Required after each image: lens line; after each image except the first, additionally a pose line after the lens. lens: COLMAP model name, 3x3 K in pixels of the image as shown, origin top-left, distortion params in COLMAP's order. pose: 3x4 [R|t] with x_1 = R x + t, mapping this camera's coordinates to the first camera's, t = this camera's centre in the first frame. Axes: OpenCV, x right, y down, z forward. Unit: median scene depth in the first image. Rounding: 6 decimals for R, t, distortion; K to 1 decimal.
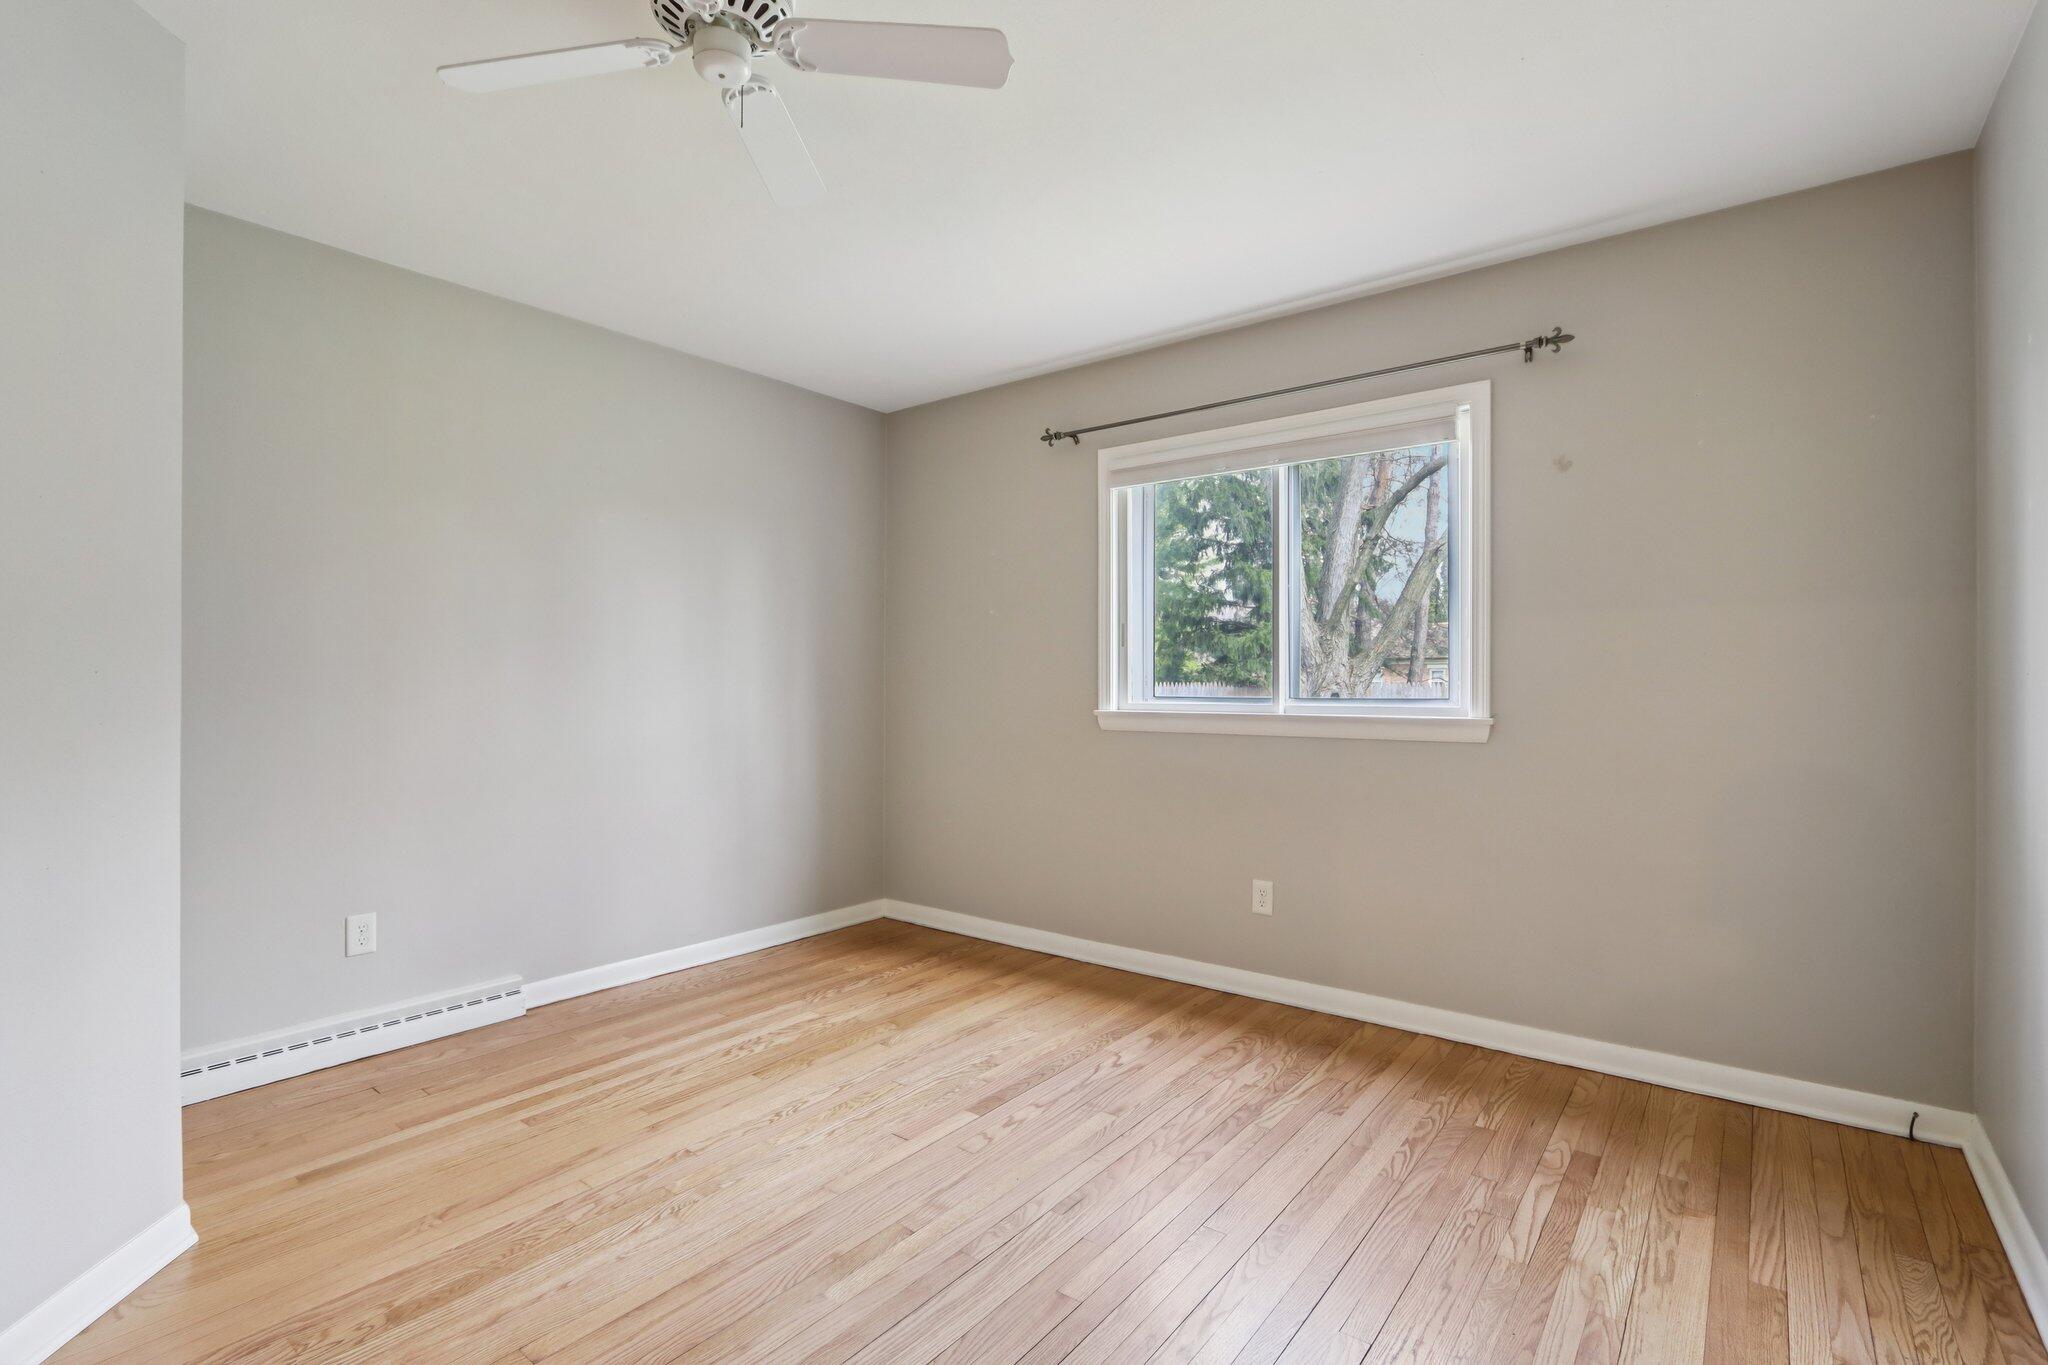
lens RADIAL K [[964.1, 0, 1025.6], [0, 964.1, 681.2], [0, 0, 1]] dist [-0.005052, 0.000210]
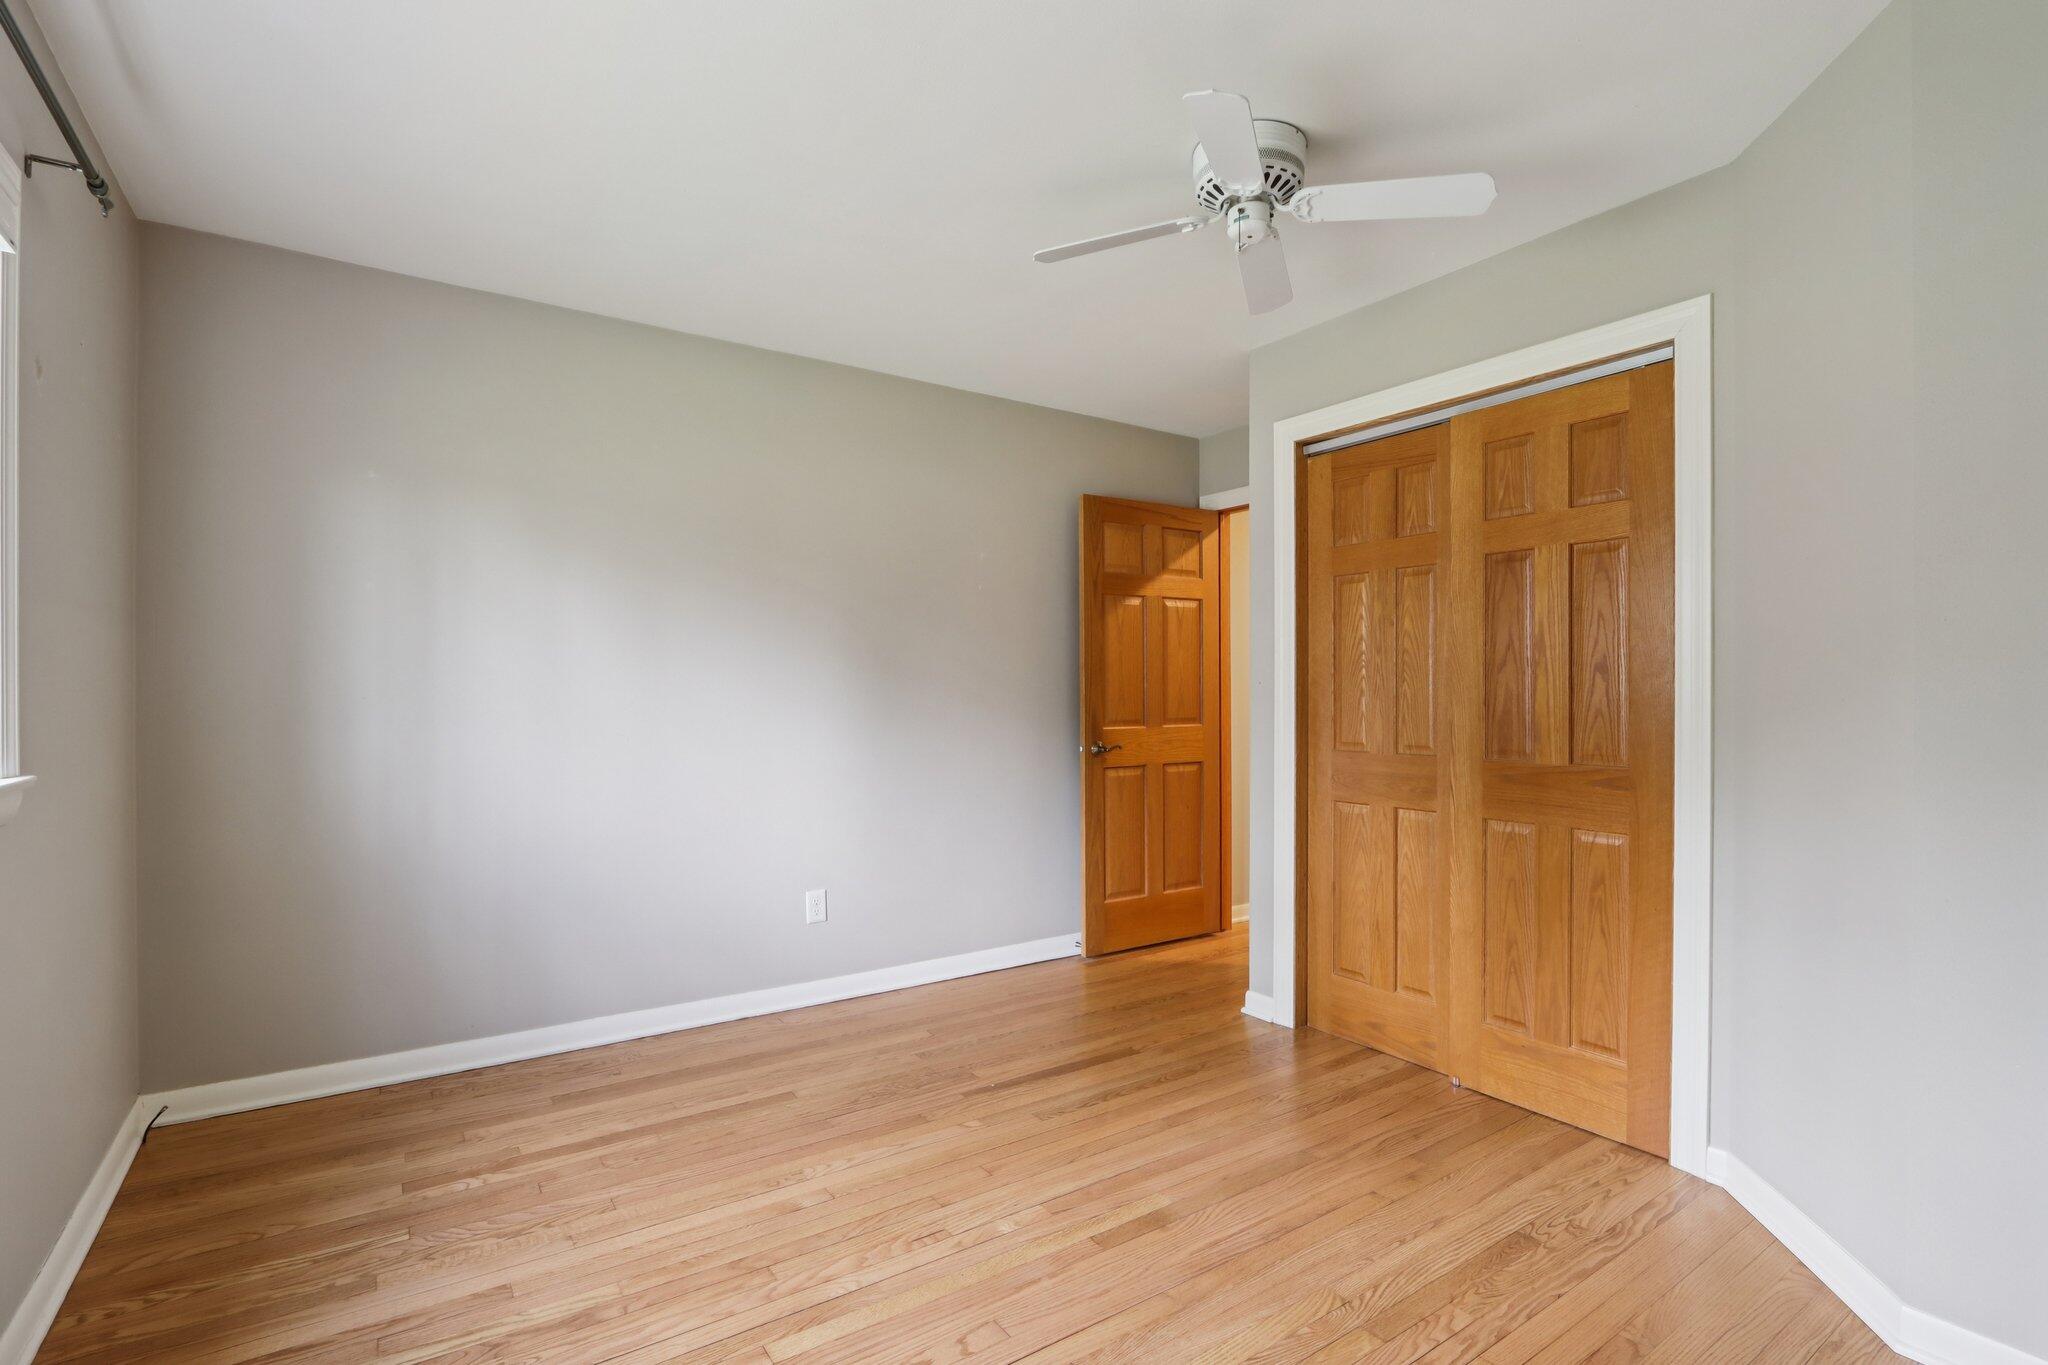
lens RADIAL K [[964.1, 0, 1022.6], [0, 964.1, 685.1], [0, 0, 1]] dist [-0.005052, 0.000210]
pose [[-0.951791, -0.000504, 0.306747, -0.366367], [0.000333, 0.999996, 0.002675, -0.025988], [-0.306747, 0.002648, -0.951787, 2.020862]]
